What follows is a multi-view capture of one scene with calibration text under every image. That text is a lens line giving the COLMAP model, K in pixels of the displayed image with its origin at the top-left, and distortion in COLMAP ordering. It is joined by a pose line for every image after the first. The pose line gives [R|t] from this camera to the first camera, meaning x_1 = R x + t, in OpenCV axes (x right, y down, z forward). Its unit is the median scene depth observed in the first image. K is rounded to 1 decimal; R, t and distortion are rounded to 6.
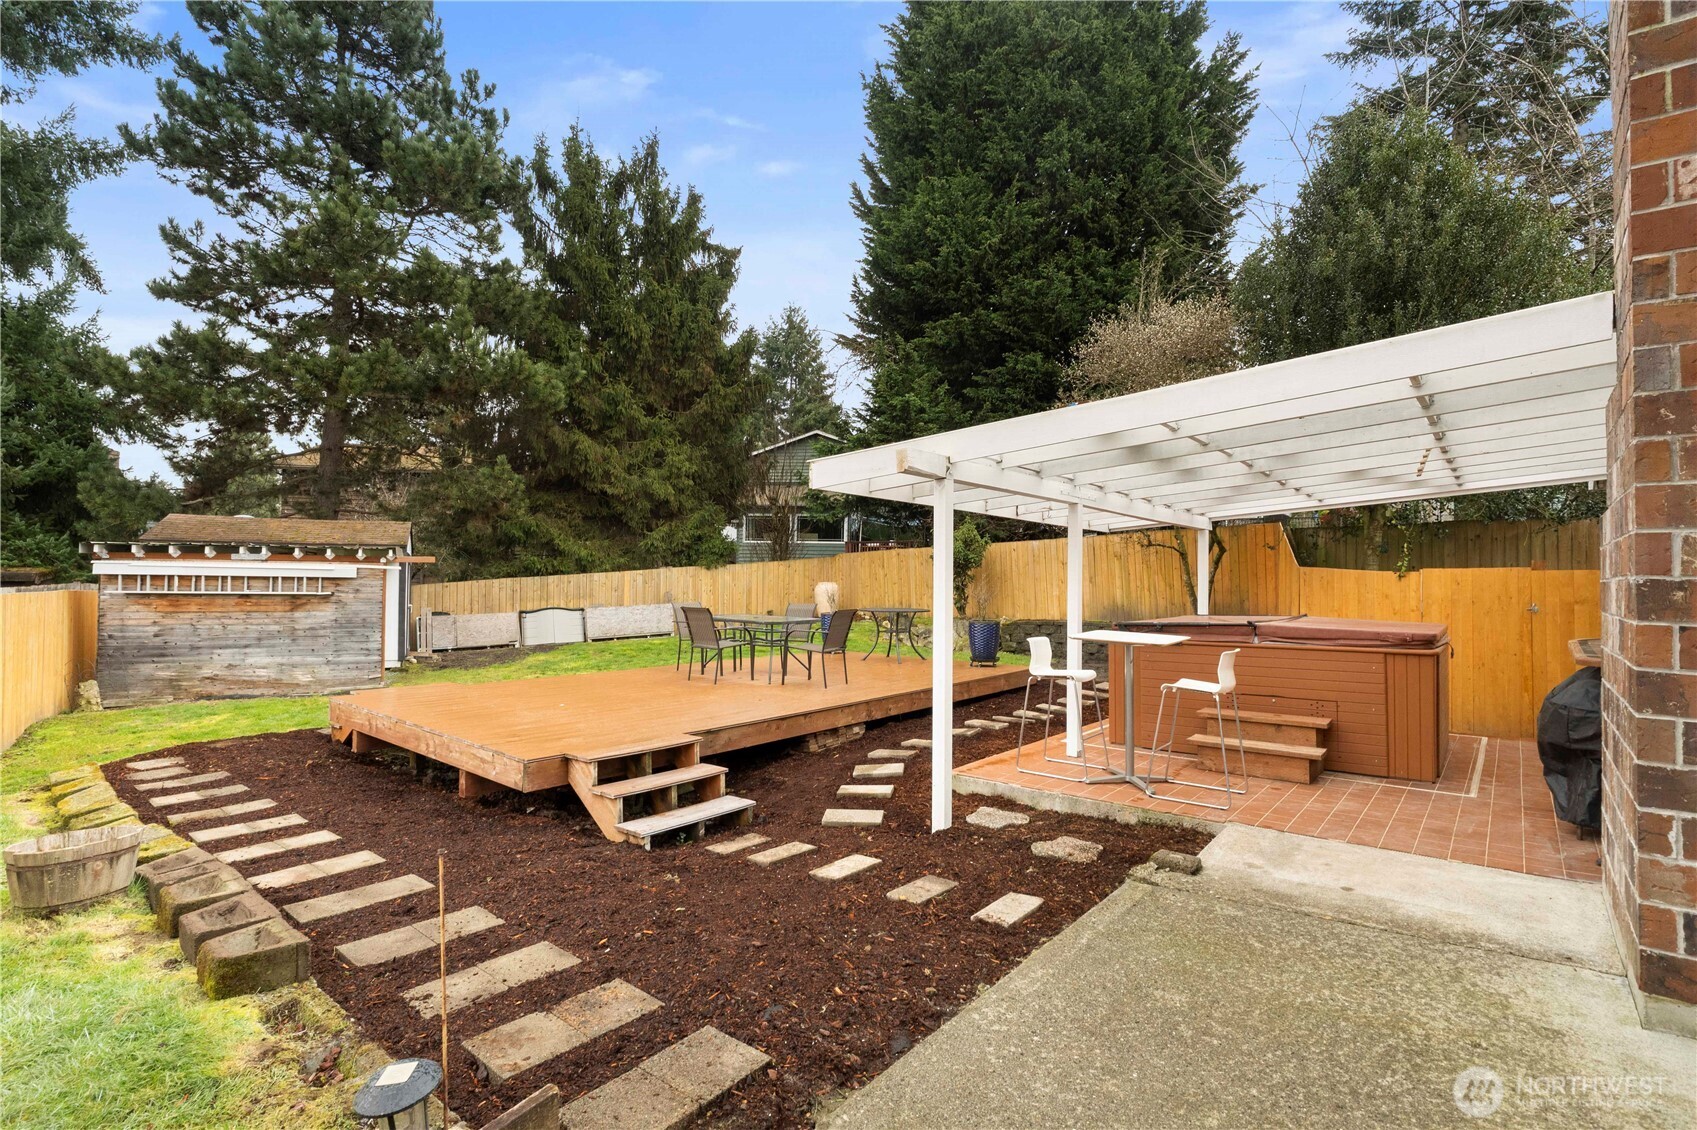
lens RADIAL K [[813.7, 0, 848.5], [0, 813.7, 565.0], [0, 0, 1]] dist [-0.003399, -0.000214]
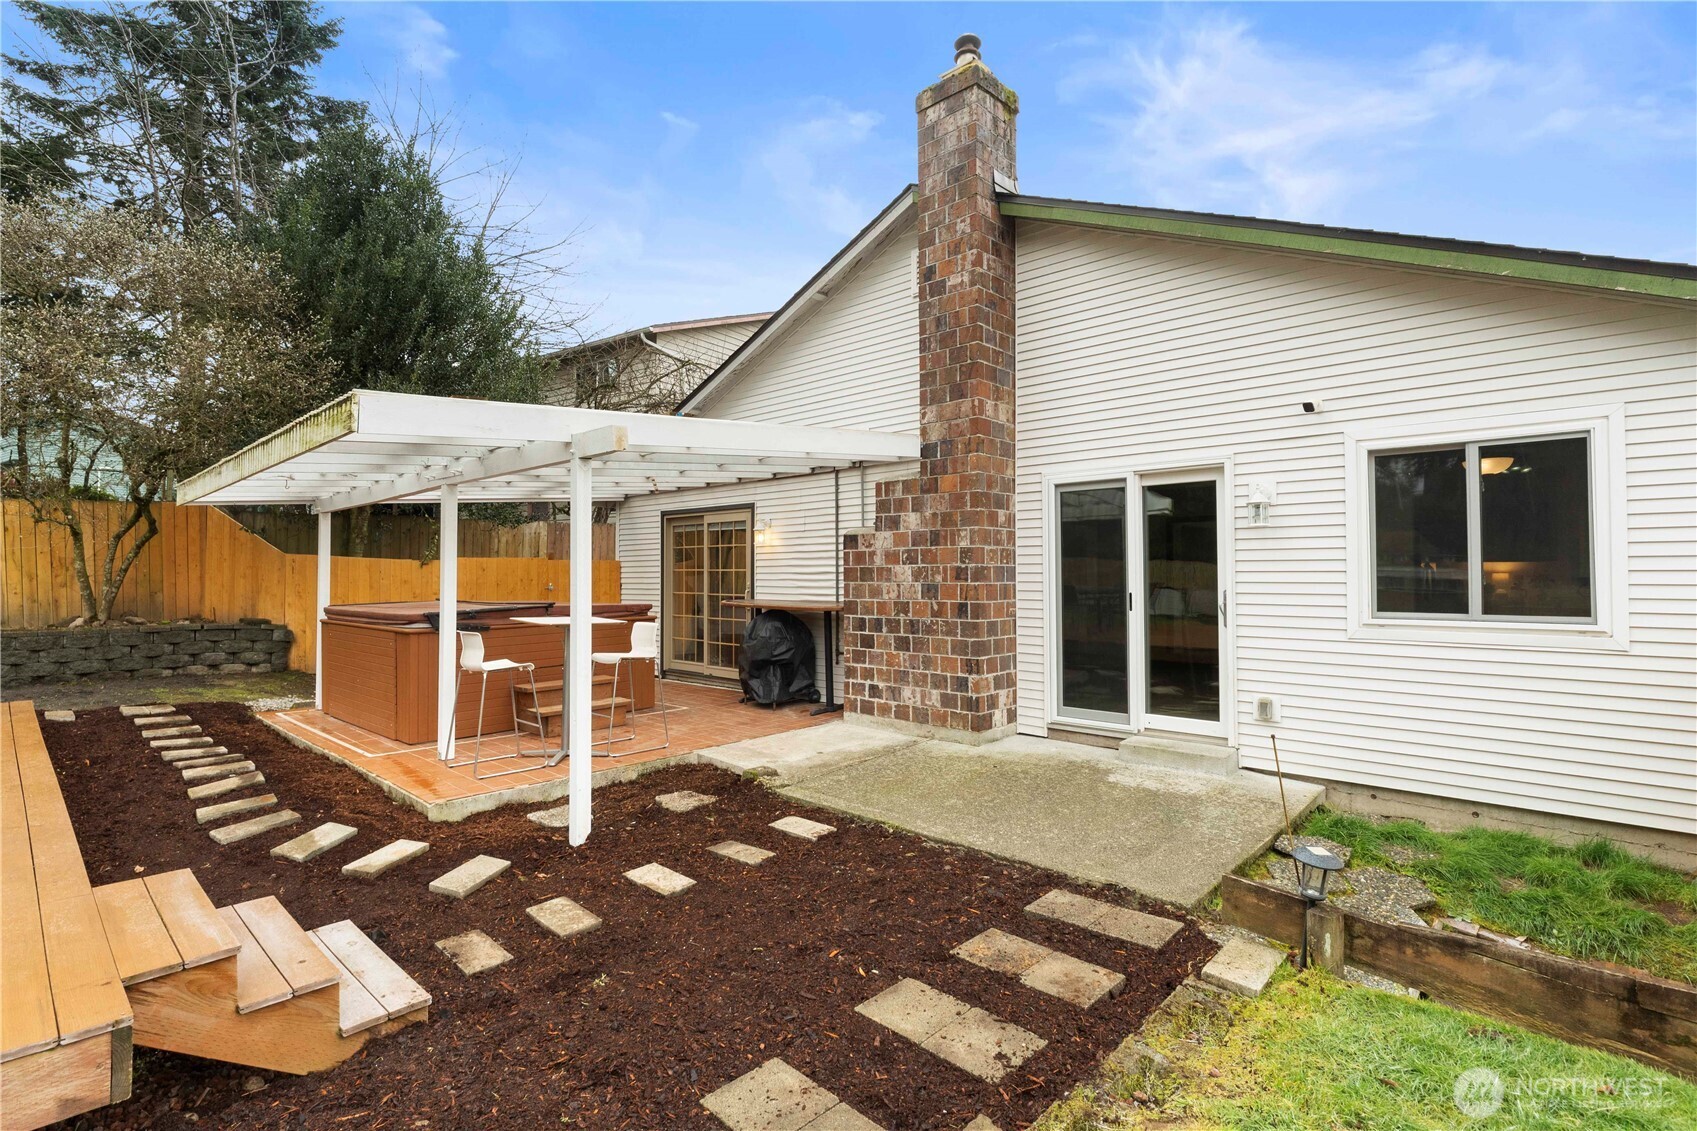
lens RADIAL K [[813.7, 0, 848.5], [0, 813.7, 565.5], [0, 0, 1]] dist [-0.003399, -0.000214]
pose [[0.066075, -0.000858, 0.997814, -1.118968], [-0.016735, 0.999858, 0.001968, 0.012743], [-0.997674, -0.016828, 0.066051, 0.900338]]
